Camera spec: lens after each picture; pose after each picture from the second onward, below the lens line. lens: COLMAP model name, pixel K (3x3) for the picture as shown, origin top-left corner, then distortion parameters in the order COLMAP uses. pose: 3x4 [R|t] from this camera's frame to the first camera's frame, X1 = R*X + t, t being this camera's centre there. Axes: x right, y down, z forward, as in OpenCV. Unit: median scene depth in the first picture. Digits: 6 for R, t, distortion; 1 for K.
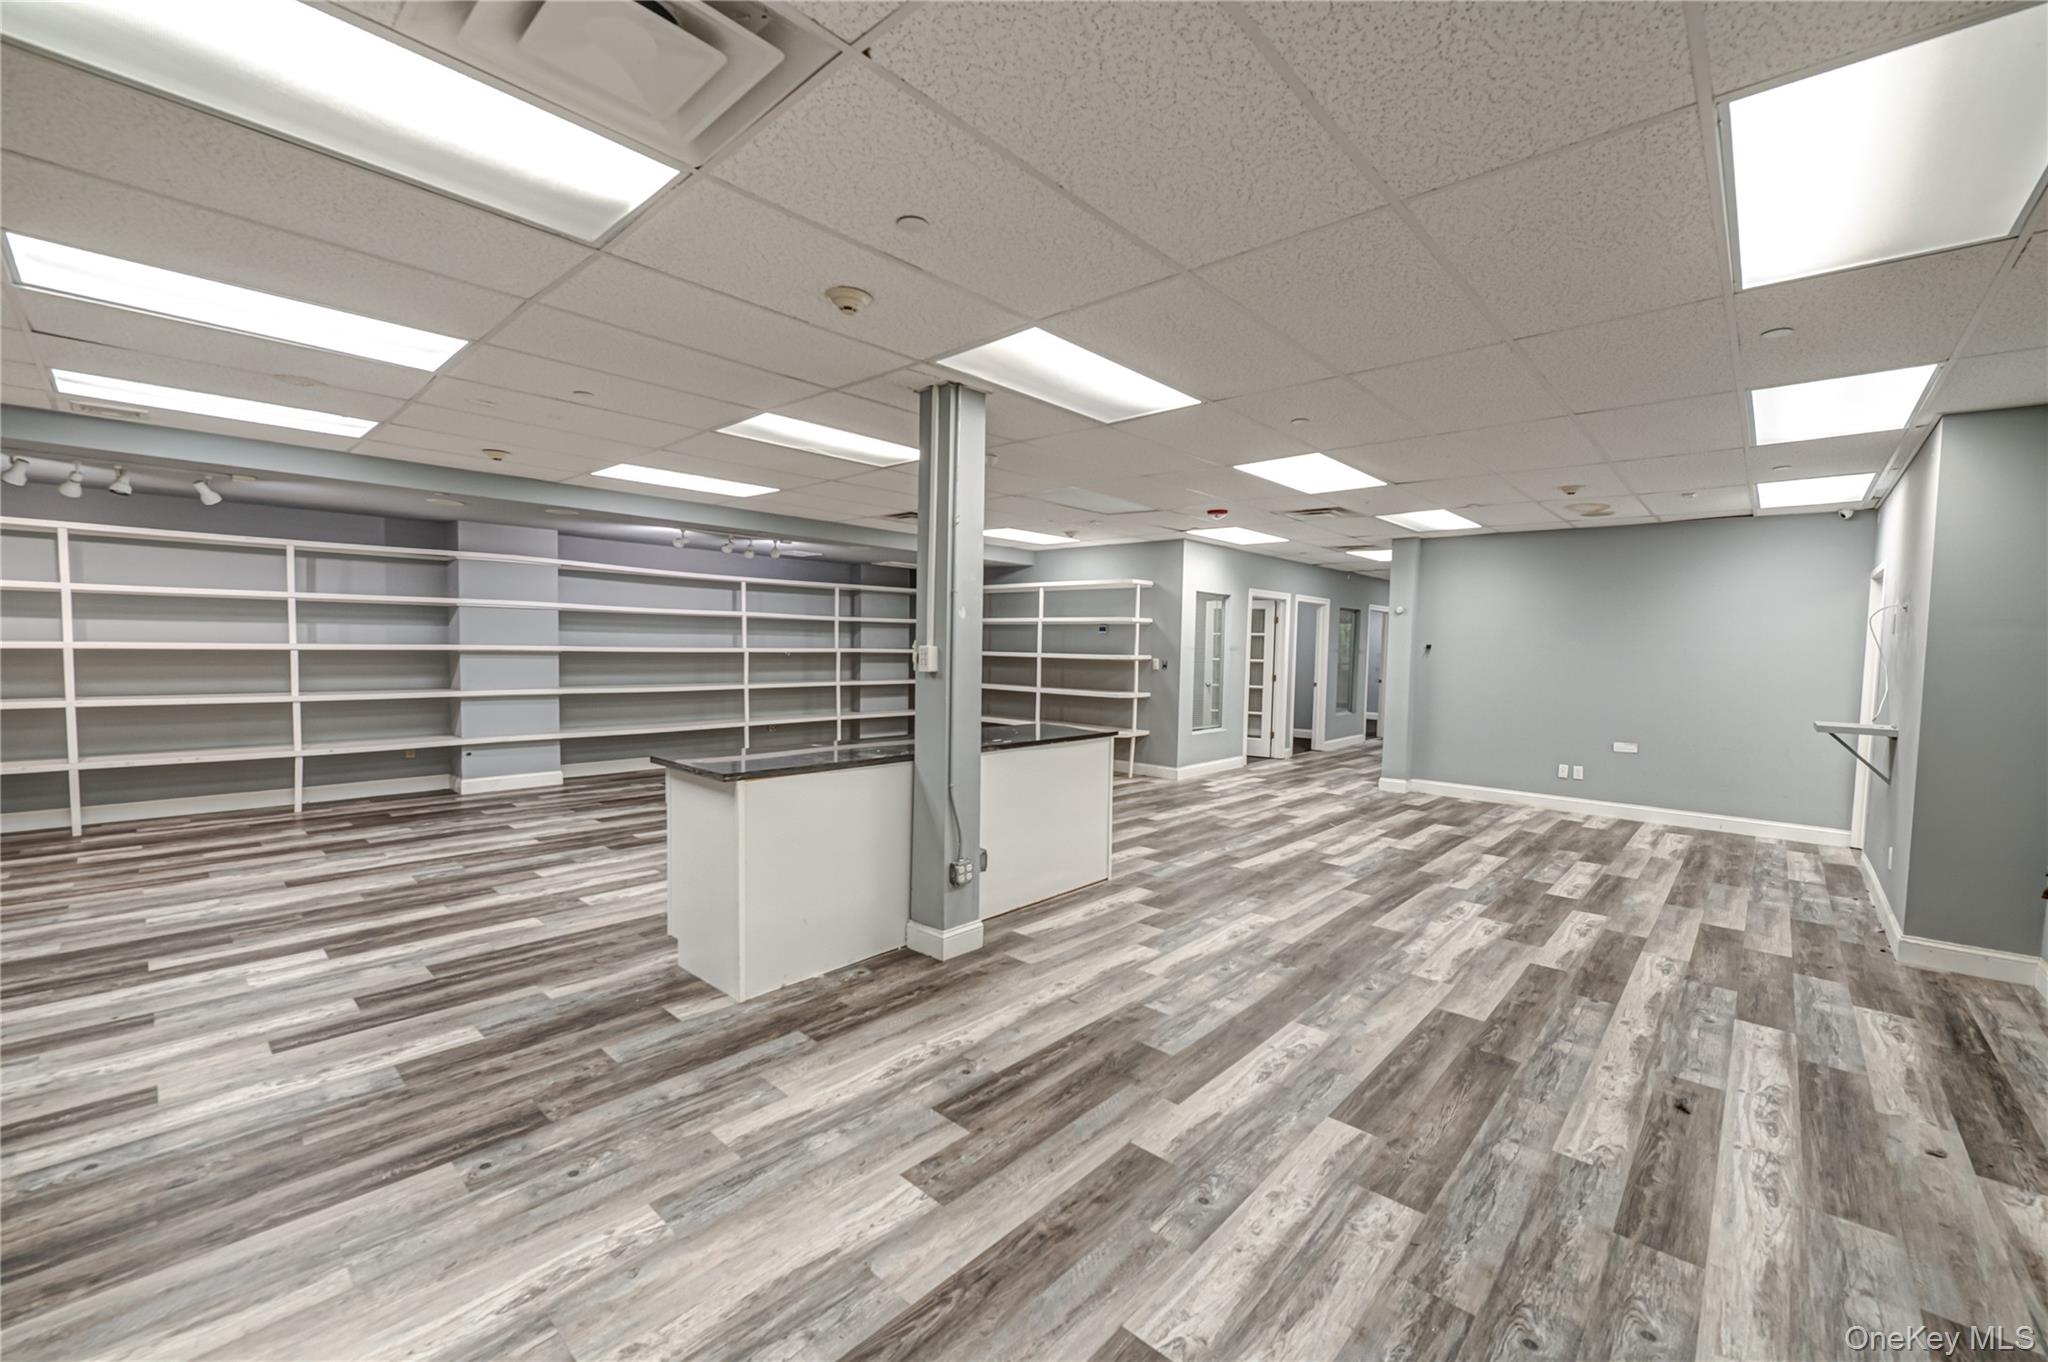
lens RADIAL K [[805.3, 0, 1031.8], [0, 805.3, 691.7], [0, 0, 1]] dist [-0.007266, -0.000716]
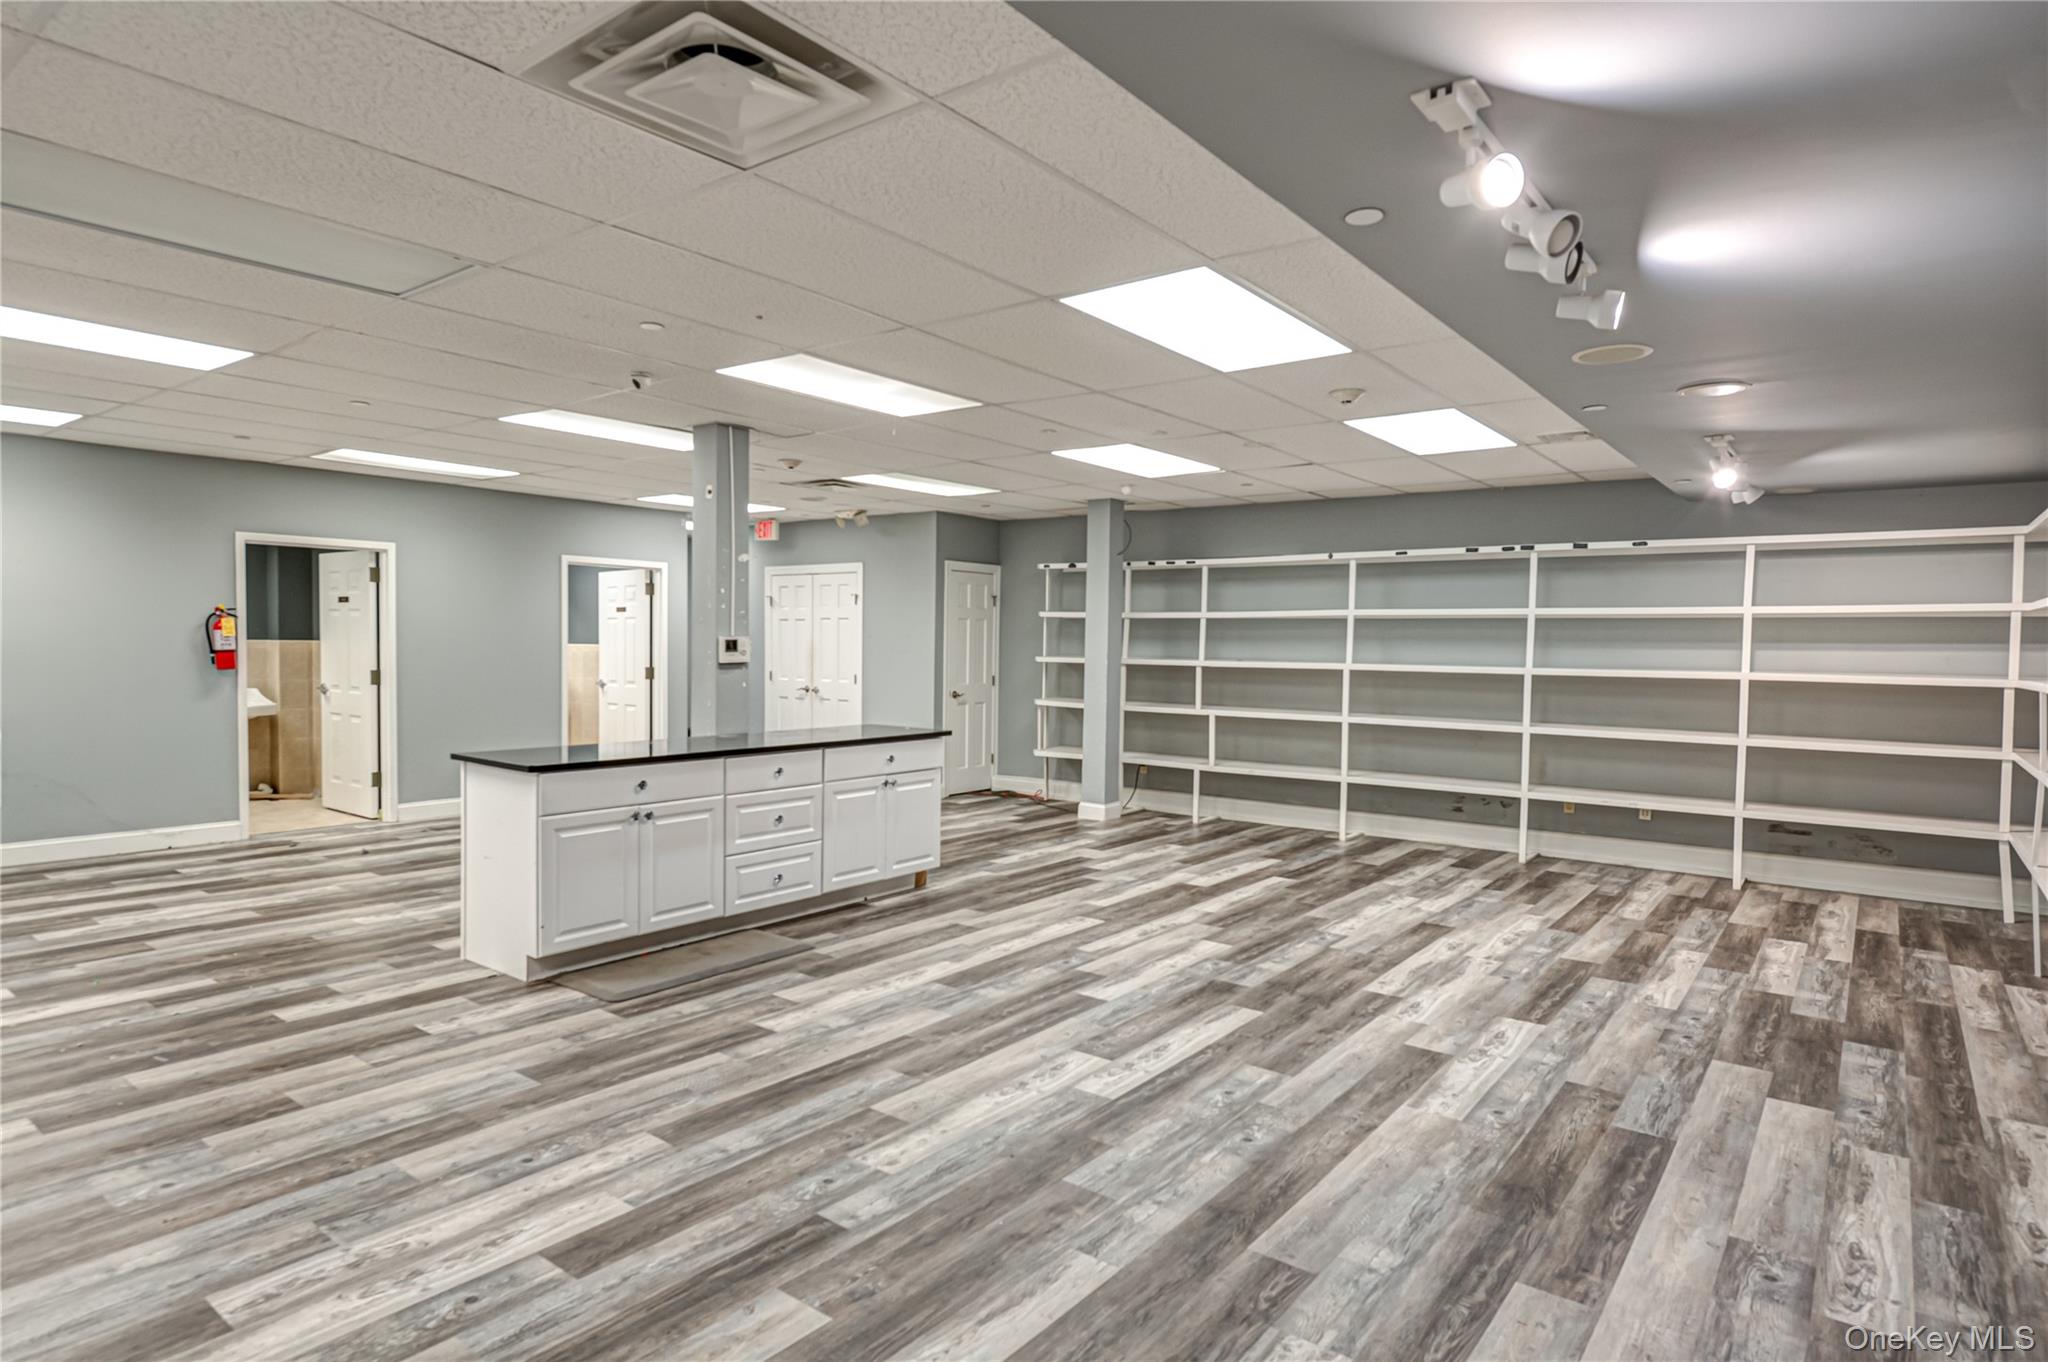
lens RADIAL K [[1129.1, 0, 1040.5], [0, 1129.1, 681.2], [0, 0, 1]] dist [-0.004817, 0.000200]
pose [[-0.995285, -0.030600, -0.092038, -0.360350], [-0.039422, 0.994637, 0.095616, -0.148838], [0.088619, 0.098793, -0.991154, 2.297187]]
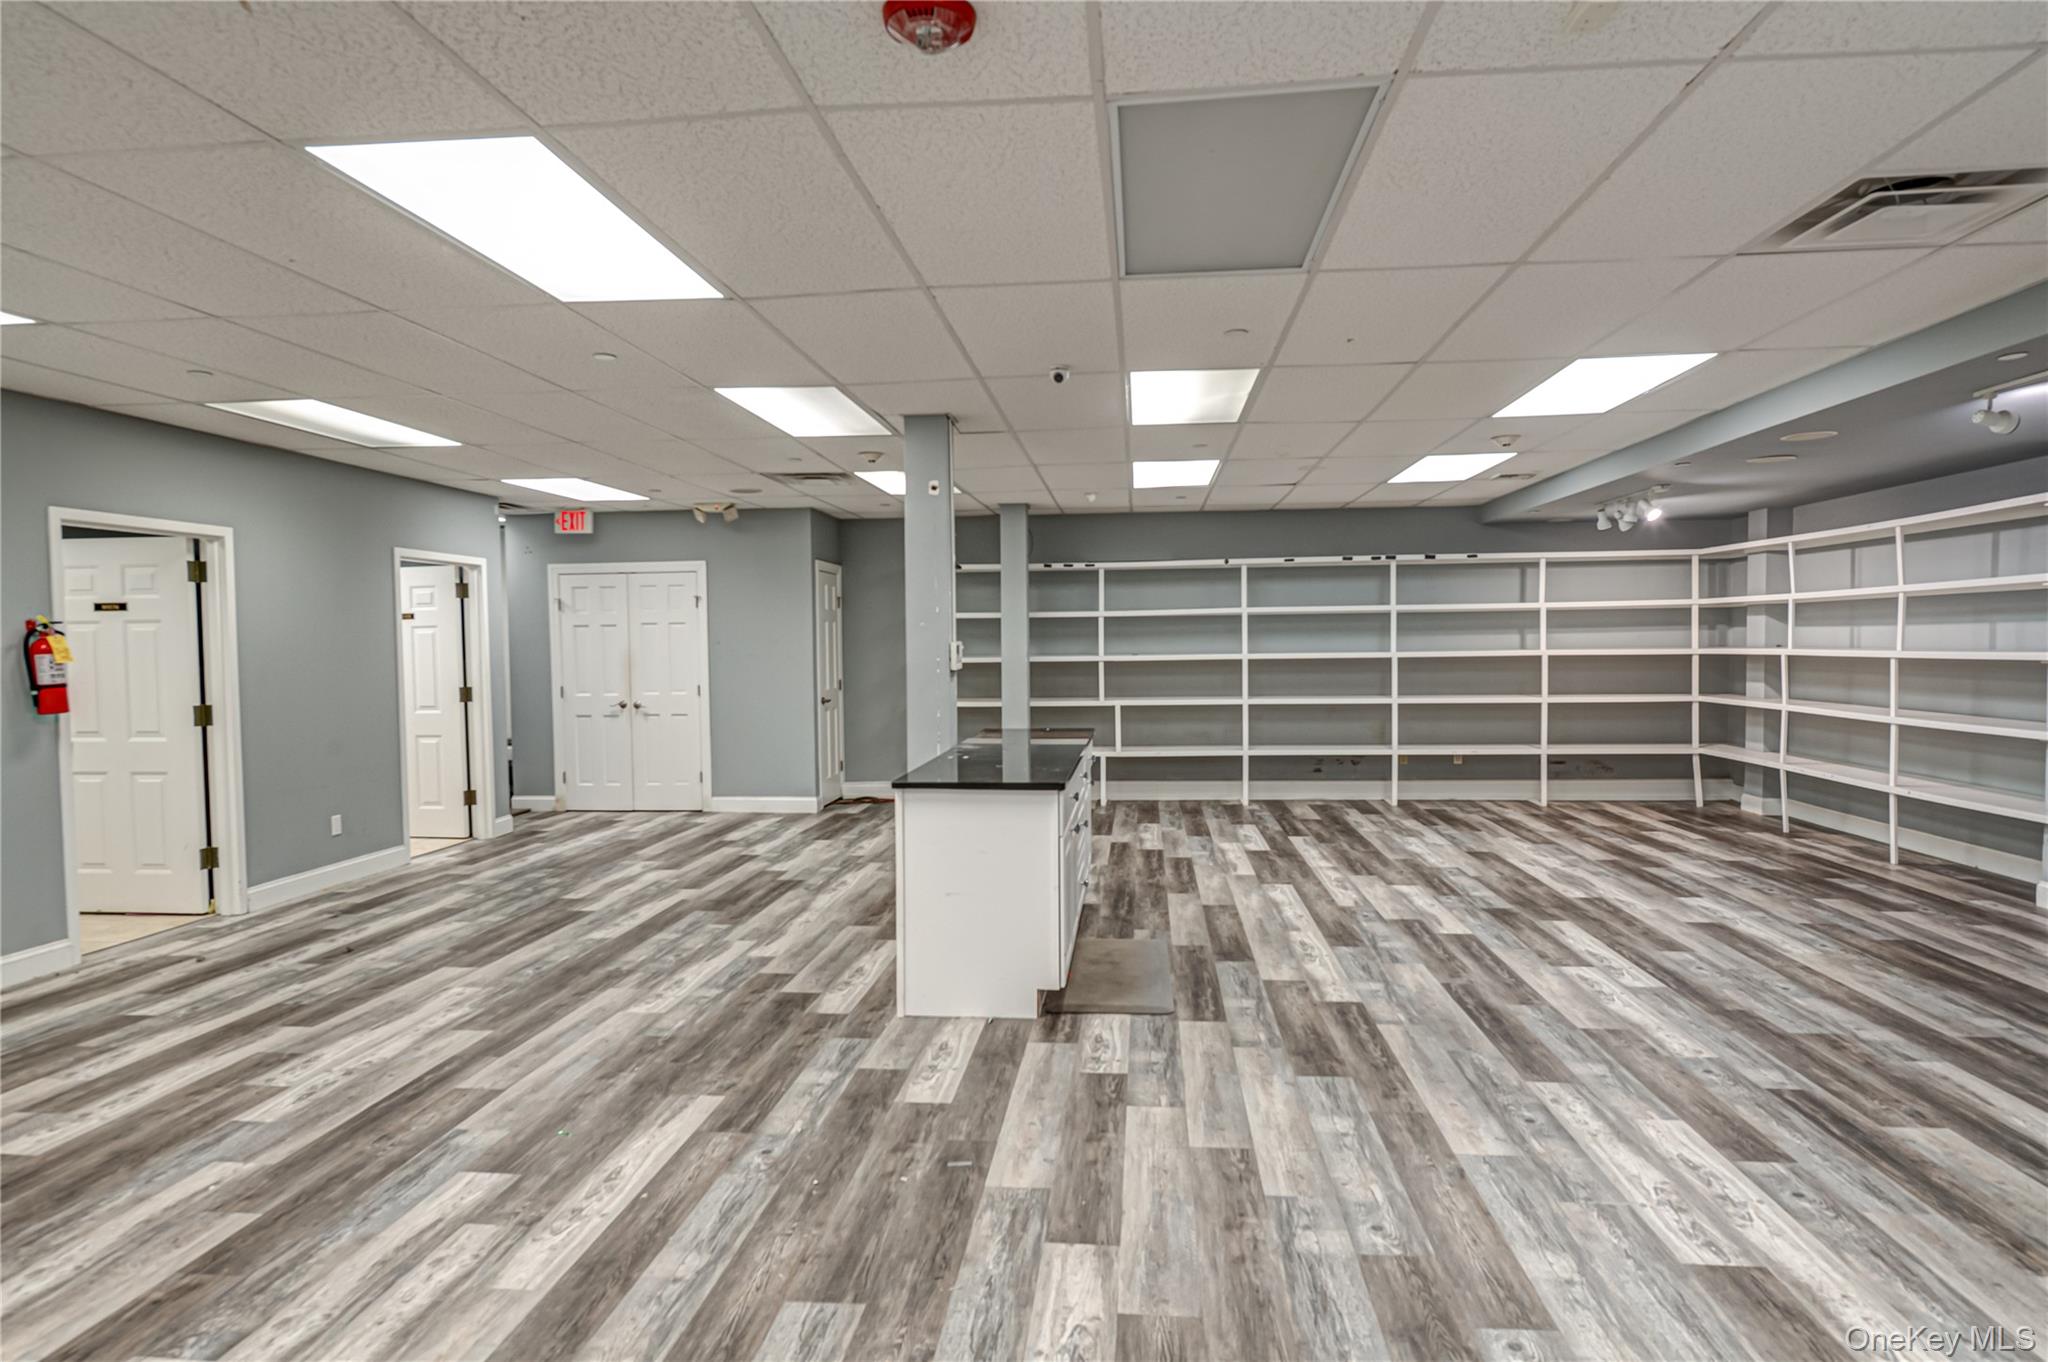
lens RADIAL K [[1129.1, 0, 1036.4], [0, 1129.1, 686.4], [0, 0, 1]] dist [-0.004817, 0.000200]
pose [[-0.797958, 0.014375, -0.602542, 0.611514], [-0.040795, 0.996135, 0.077791, -0.109399], [0.601331, 0.086655, -0.794287, 1.978427]]
